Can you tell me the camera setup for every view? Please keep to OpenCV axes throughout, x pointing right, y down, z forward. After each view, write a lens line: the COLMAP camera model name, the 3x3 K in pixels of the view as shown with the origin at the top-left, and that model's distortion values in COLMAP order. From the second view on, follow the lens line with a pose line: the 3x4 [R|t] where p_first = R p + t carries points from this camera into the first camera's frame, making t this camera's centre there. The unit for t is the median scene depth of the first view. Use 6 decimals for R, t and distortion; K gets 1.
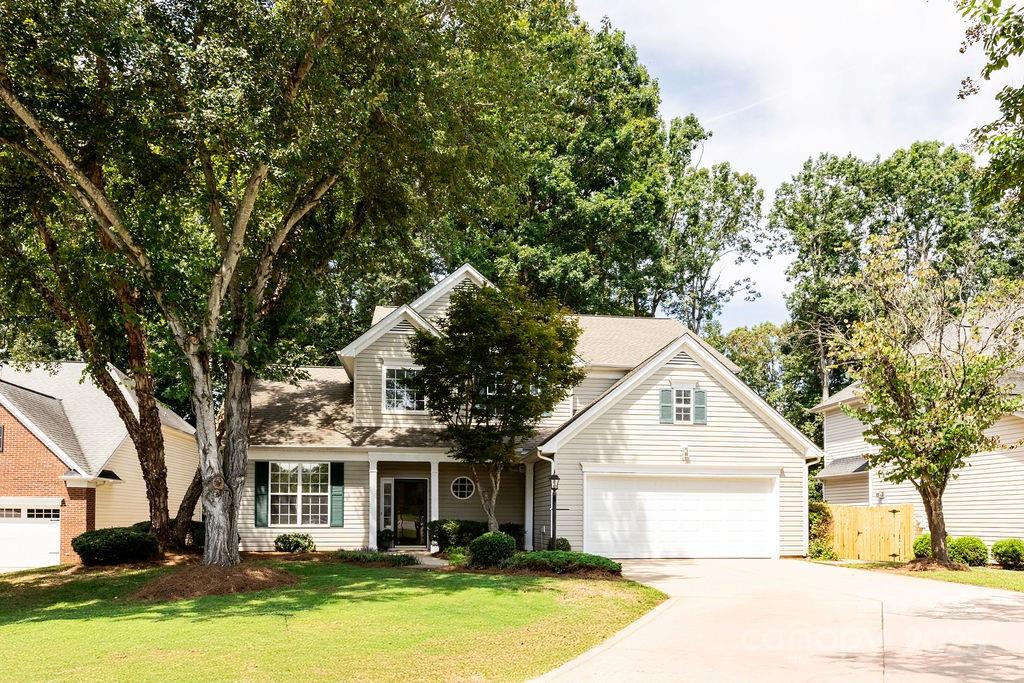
lens RADIAL K [[687.6, 0, 512.0], [0, 687.6, 341.5], [0, 0, 1]] dist [-0.006696, -0.002854]
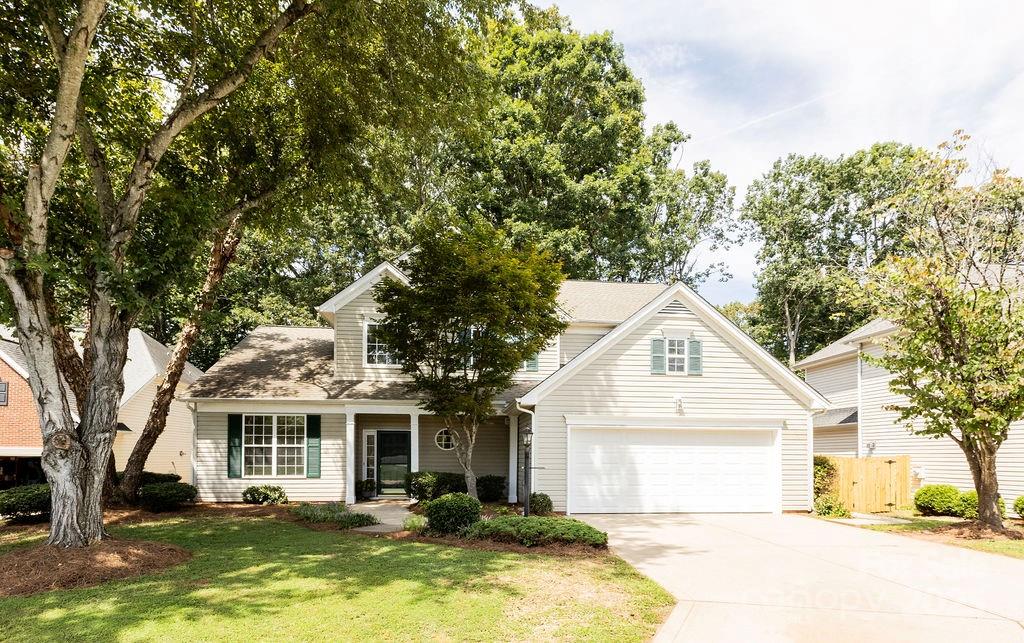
lens RADIAL K [[480.3, 0, 436.1], [0, 480.3, 373.9], [0, 0, 1]] dist [-0.002244, 0.000704]
pose [[0.981478, -0.017130, -0.190806, 0.048883], [0.034013, 0.995752, 0.085559, 0.050872], [0.188530, -0.090464, 0.977892, 0.287973]]
